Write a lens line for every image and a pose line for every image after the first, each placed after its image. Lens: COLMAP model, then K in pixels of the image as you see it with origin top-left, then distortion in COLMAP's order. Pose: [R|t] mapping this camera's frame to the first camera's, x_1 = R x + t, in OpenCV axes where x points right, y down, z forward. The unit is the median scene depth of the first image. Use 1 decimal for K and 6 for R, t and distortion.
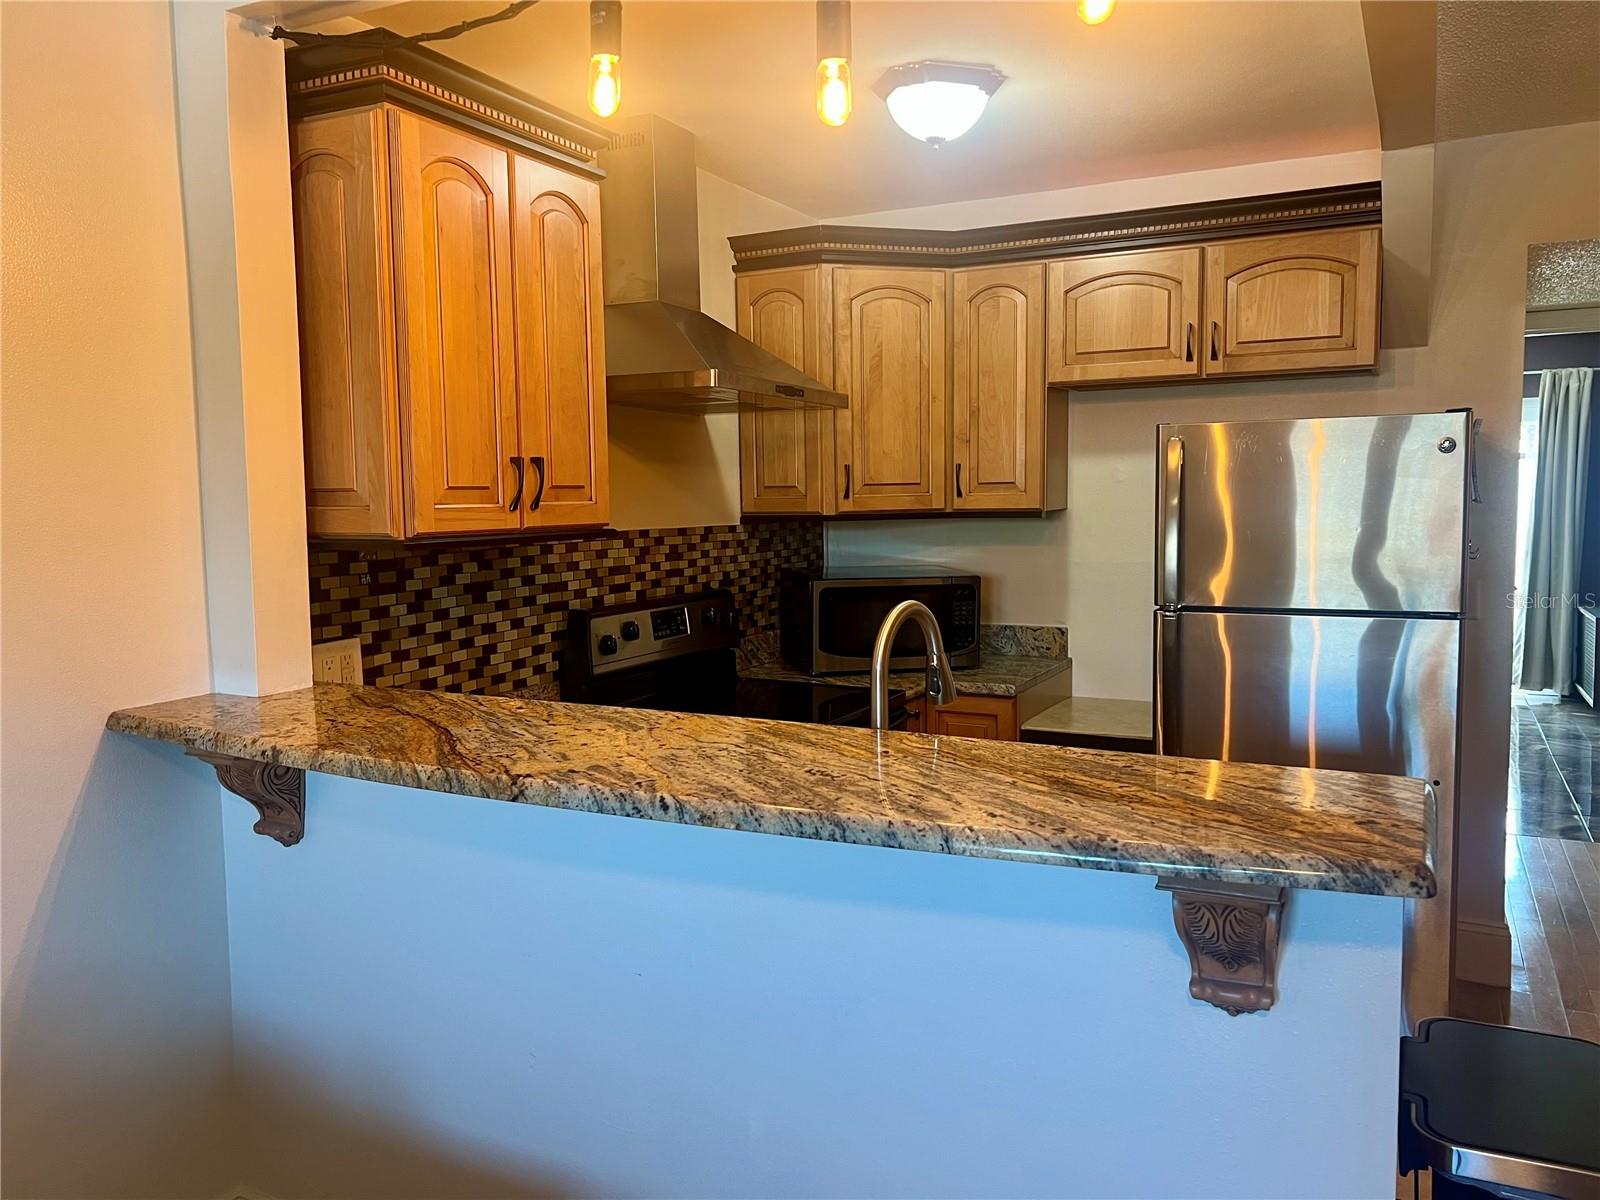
lens RADIAL K [[1195.9, 0, 805.9], [0, 1195.9, 606.4], [0, 0, 1]] dist [0.106038, -0.150082]
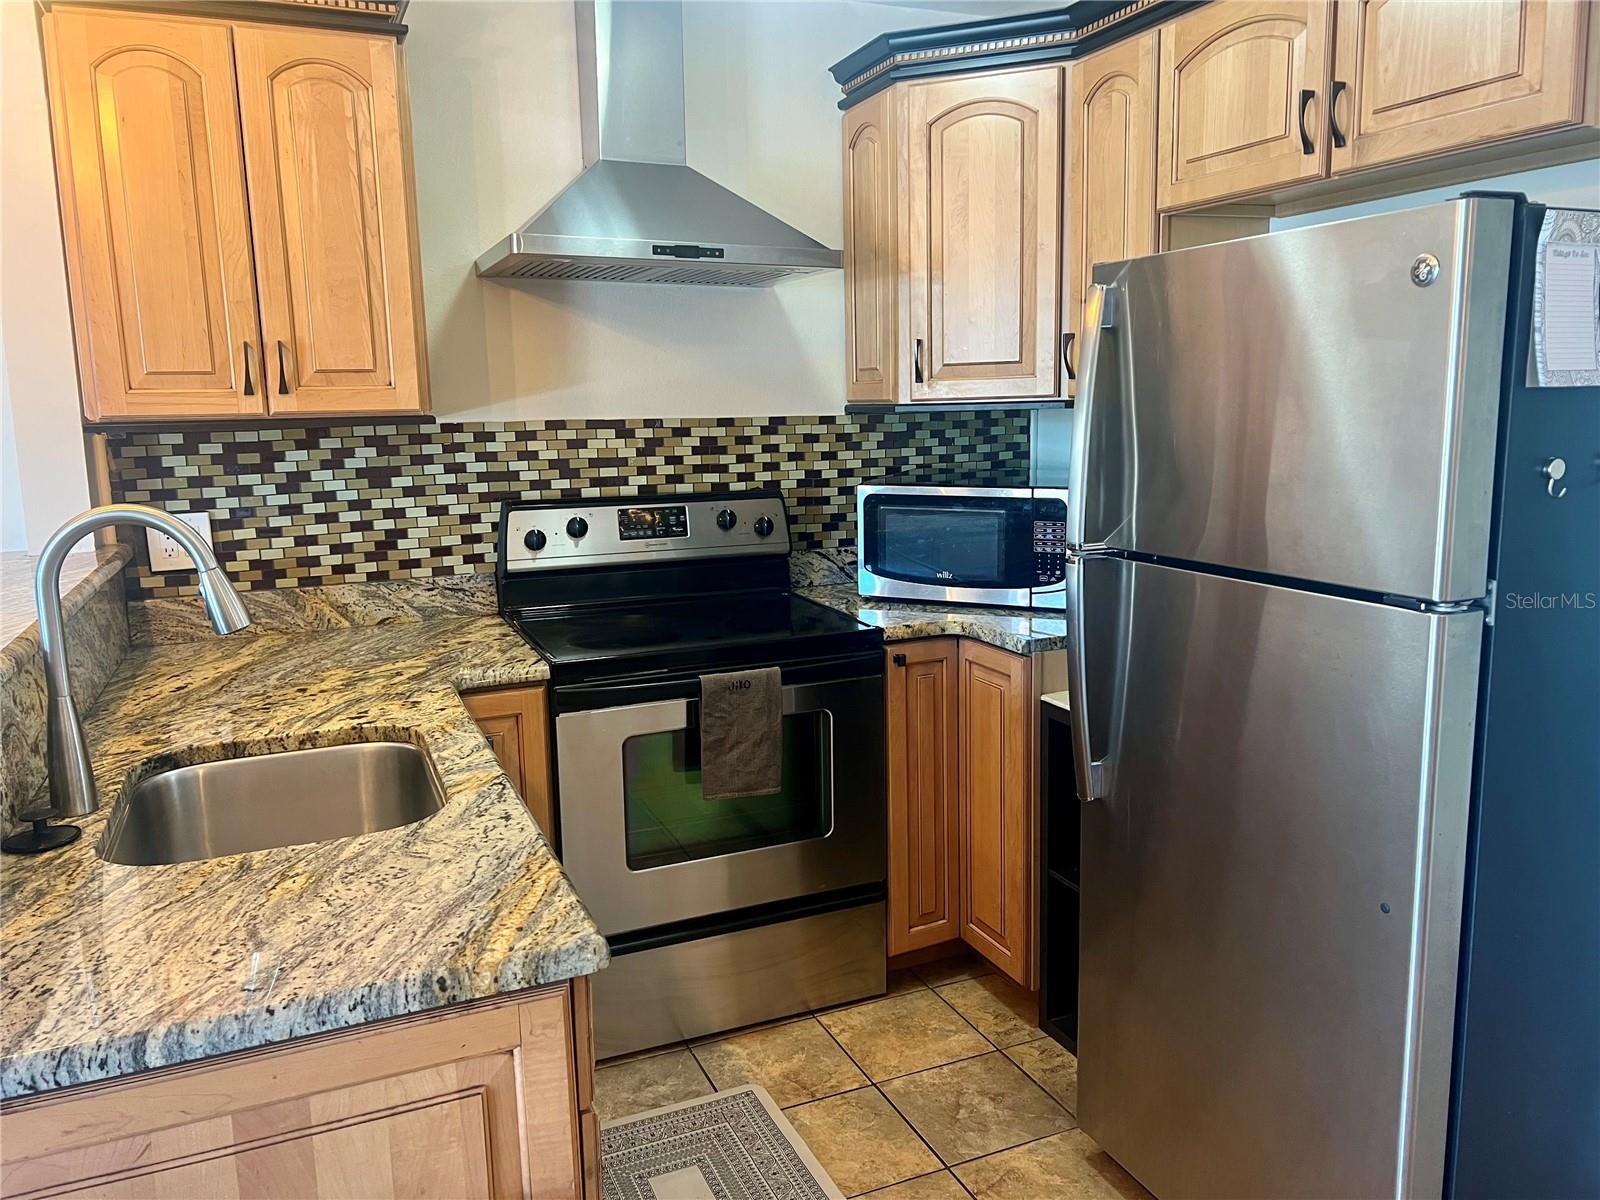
lens RADIAL K [[1193.6, 0, 809.2], [0, 1193.6, 601.9], [0, 0, 1]] dist [0.091680, -0.168019]
pose [[0.769901, 0.108729, -0.628833, 0.618779], [-0.053617, 0.992916, 0.106035, -0.032292], [0.635907, -0.047920, 0.770276, 0.409531]]
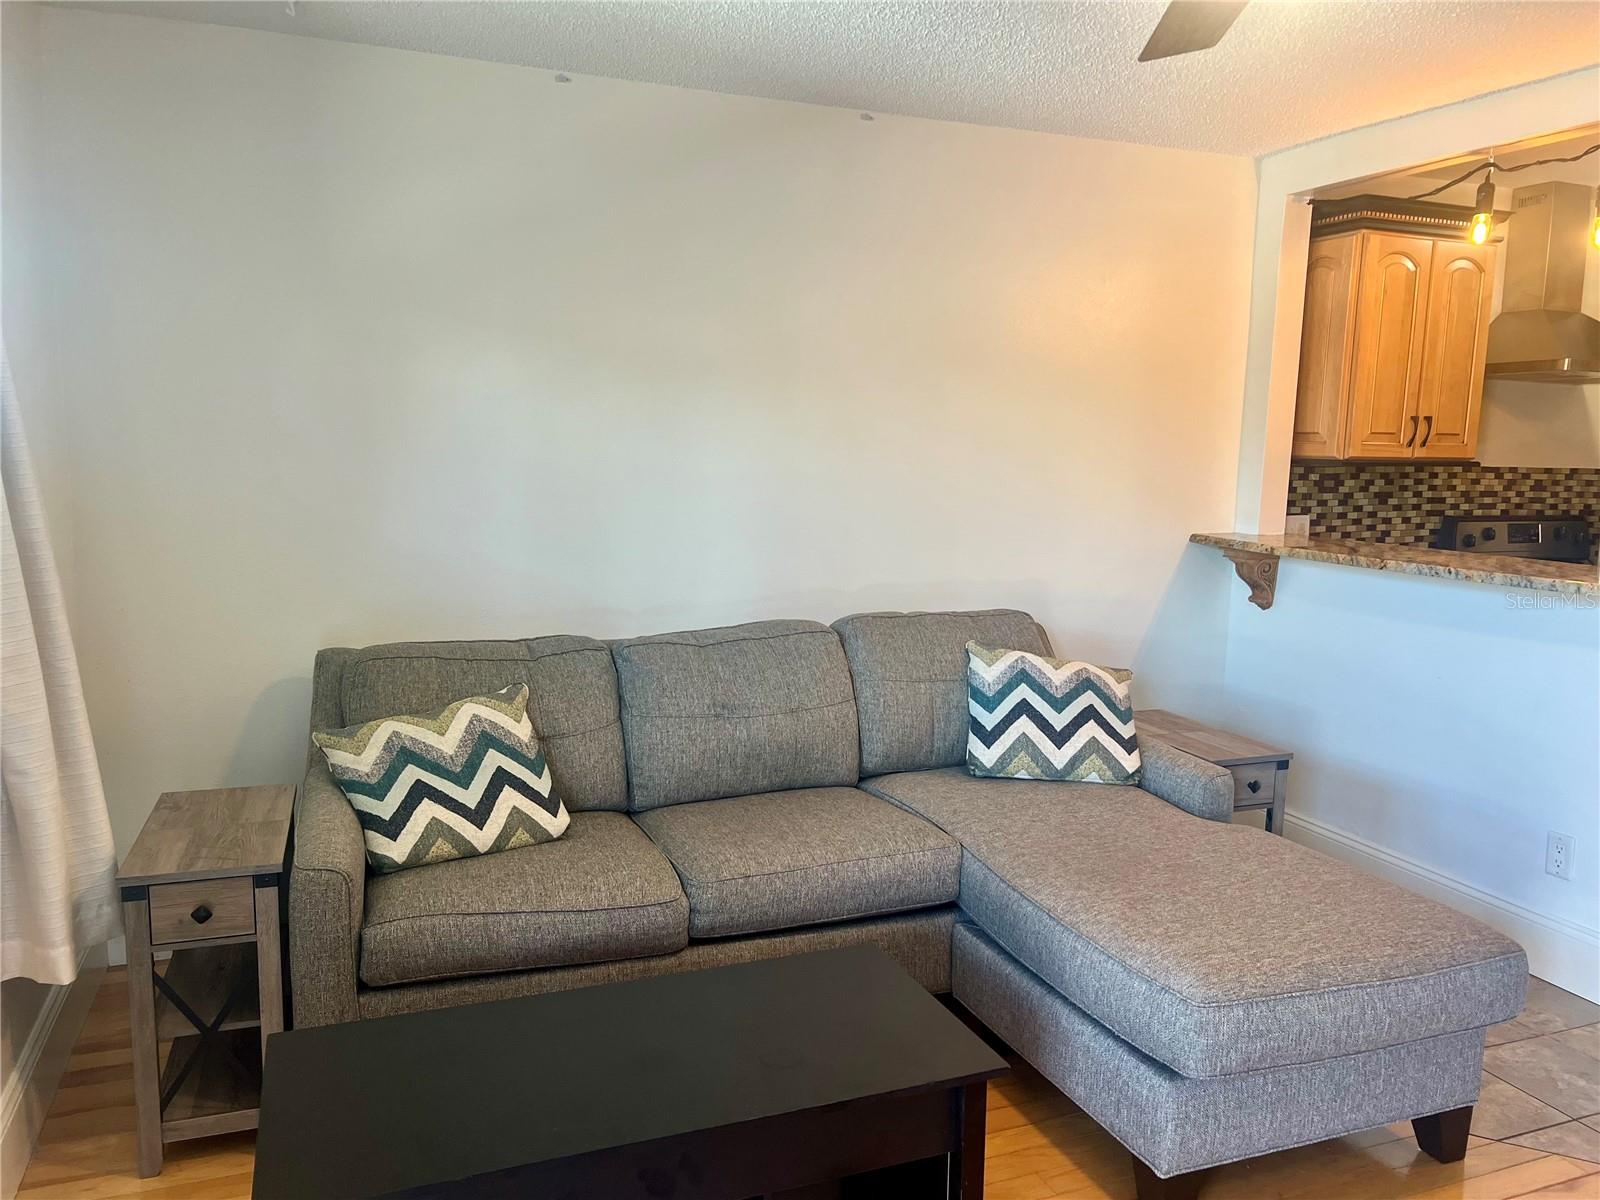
lens RADIAL K [[1216.4, 0, 811.4], [0, 1216.4, 601.7], [0, 0, 1]] dist [0.050696, -0.047545]
pose [[0.752001, 0.113166, -0.649375, 0.231340], [-0.092453, 0.993522, 0.066076, 0.084781], [0.652646, 0.010347, 0.757593, -0.733206]]
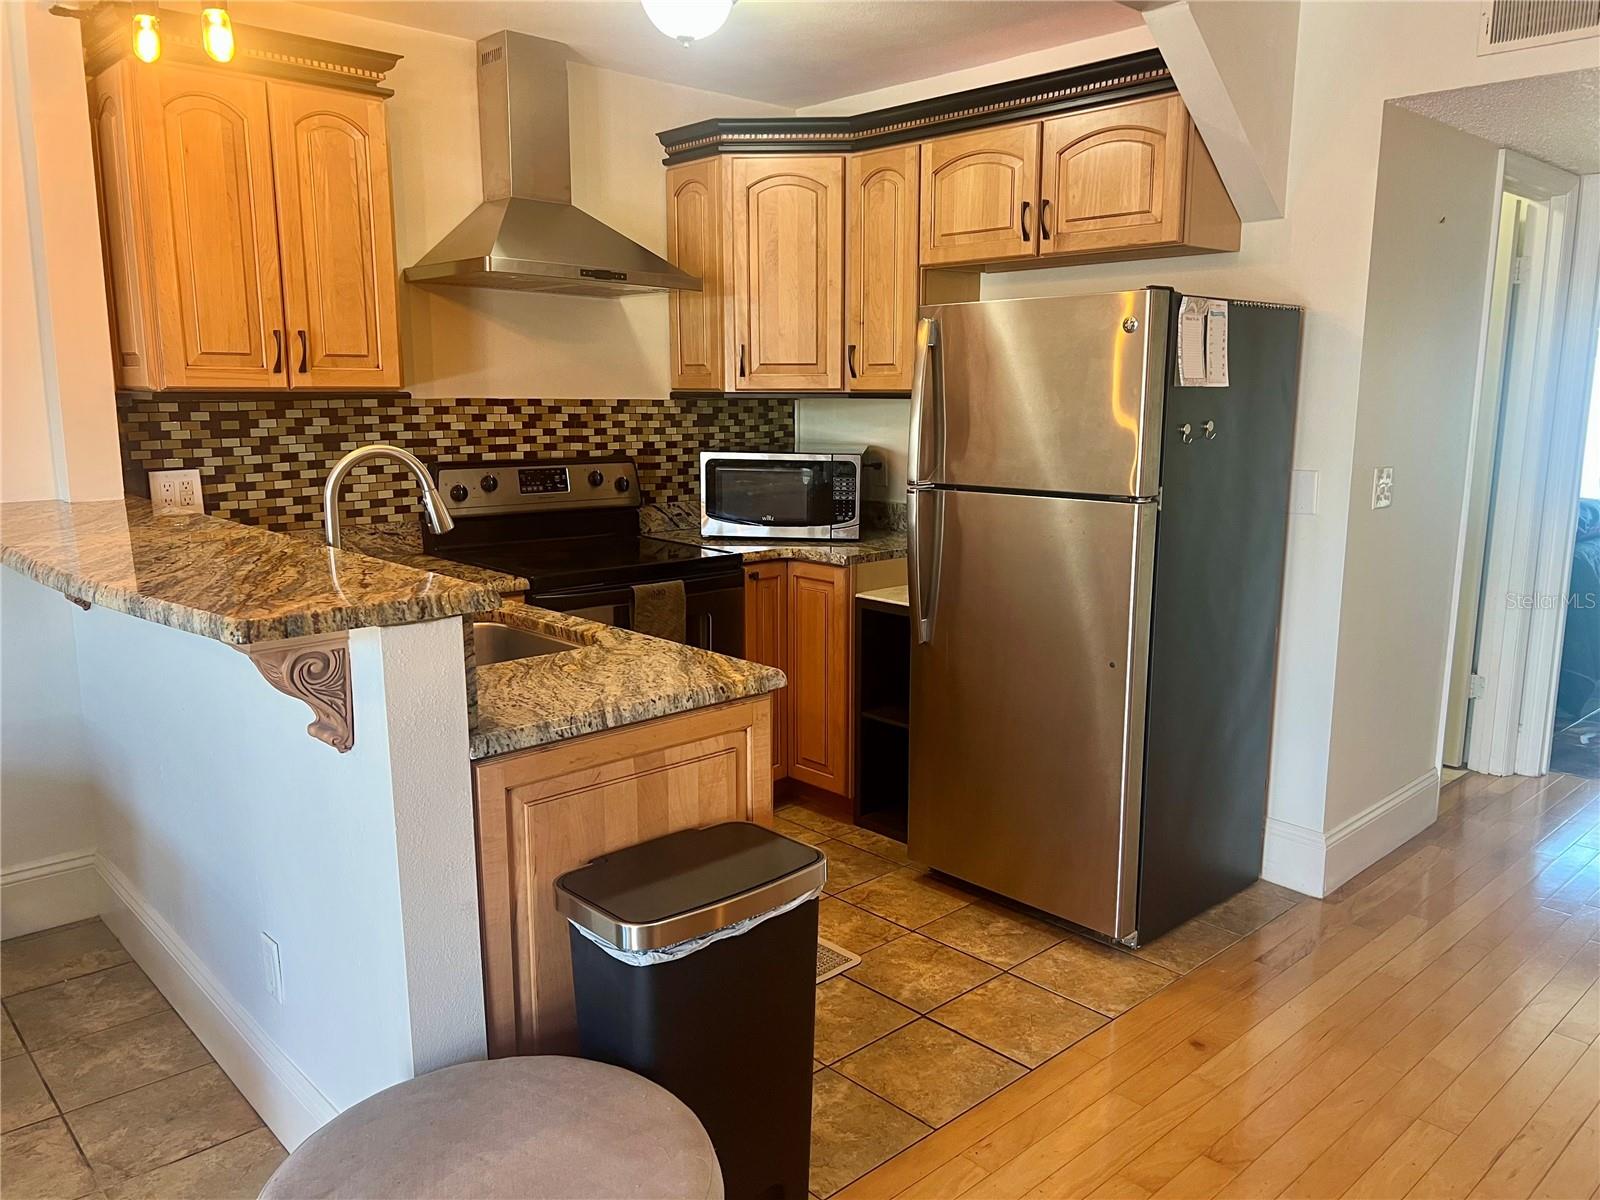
lens RADIAL K [[1196.8, 0, 814.1], [0, 1196.8, 626.2], [0, 0, 1]] dist [0.055256, -0.120187]
pose [[0.940379, 0.084668, -0.329422, 0.588177], [-0.050717, 0.992599, 0.110338, 0.013801], [0.336326, -0.087053, 0.937713, -0.021988]]
